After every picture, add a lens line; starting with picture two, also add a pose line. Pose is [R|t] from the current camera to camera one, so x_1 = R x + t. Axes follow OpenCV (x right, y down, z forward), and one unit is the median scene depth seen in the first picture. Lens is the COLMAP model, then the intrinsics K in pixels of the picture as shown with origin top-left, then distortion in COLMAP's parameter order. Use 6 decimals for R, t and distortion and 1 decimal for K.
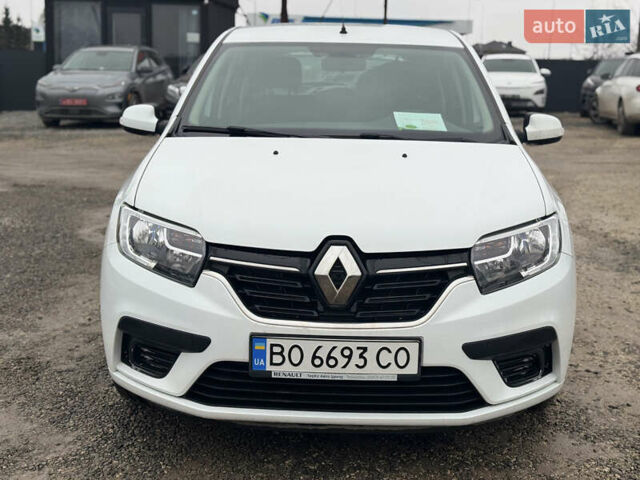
lens RADIAL K [[888.1, 0, 326.5], [0, 888.1, 232.5], [0, 0, 1]] dist [0.129513, 0.000000]
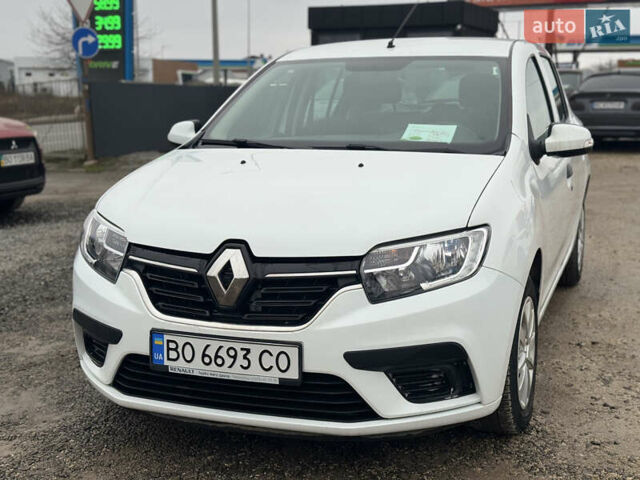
lens RADIAL K [[888.1, 0, 320.1], [0, 888.1, 238.0], [0, 0, 1]] dist [0.129513, 0.000000]
pose [[0.943785, 0.028342, -0.329343, 0.449096], [-0.035988, 0.999205, -0.017141, 0.016305], [0.328595, 0.028030, 0.944055, 0.057346]]
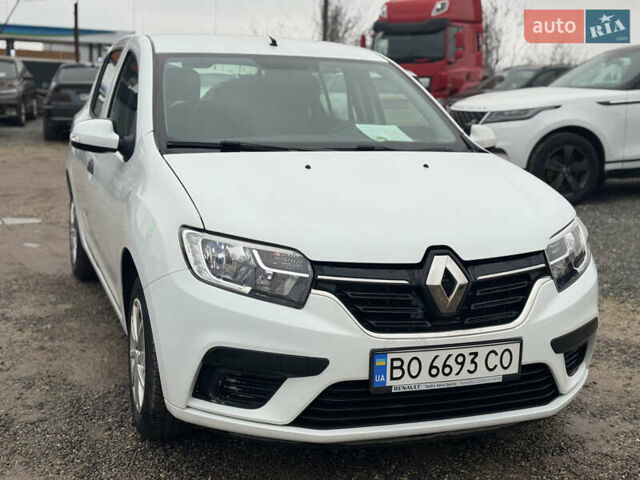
lens RADIAL K [[888.1, 0, 324.3], [0, 888.1, 238.8], [0, 0, 1]] dist [0.129513, 0.000000]
pose [[0.931486, -0.058804, 0.358992, -0.476211], [0.061102, 0.998119, 0.004952, -0.017249], [-0.358608, 0.017323, 0.933327, 0.097541]]
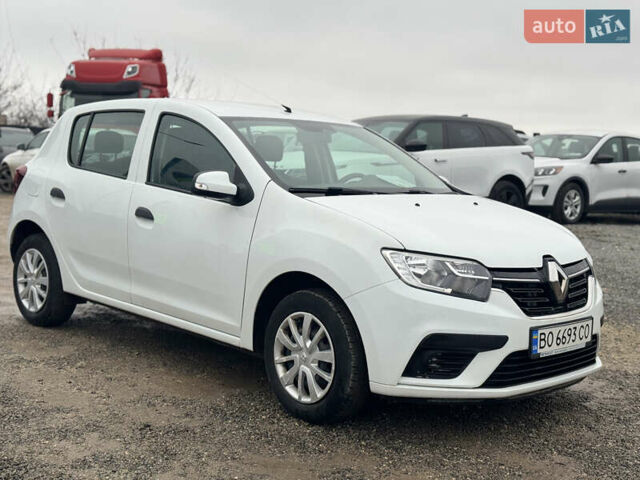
lens RADIAL K [[888.1, 0, 327.4], [0, 888.1, 227.1], [0, 0, 1]] dist [0.129513, 0.000000]
pose [[0.698082, -0.051281, 0.714180, -1.305565], [0.110500, 0.993198, -0.036694, -0.028599], [-0.707440, 0.104532, 0.699000, 0.217700]]
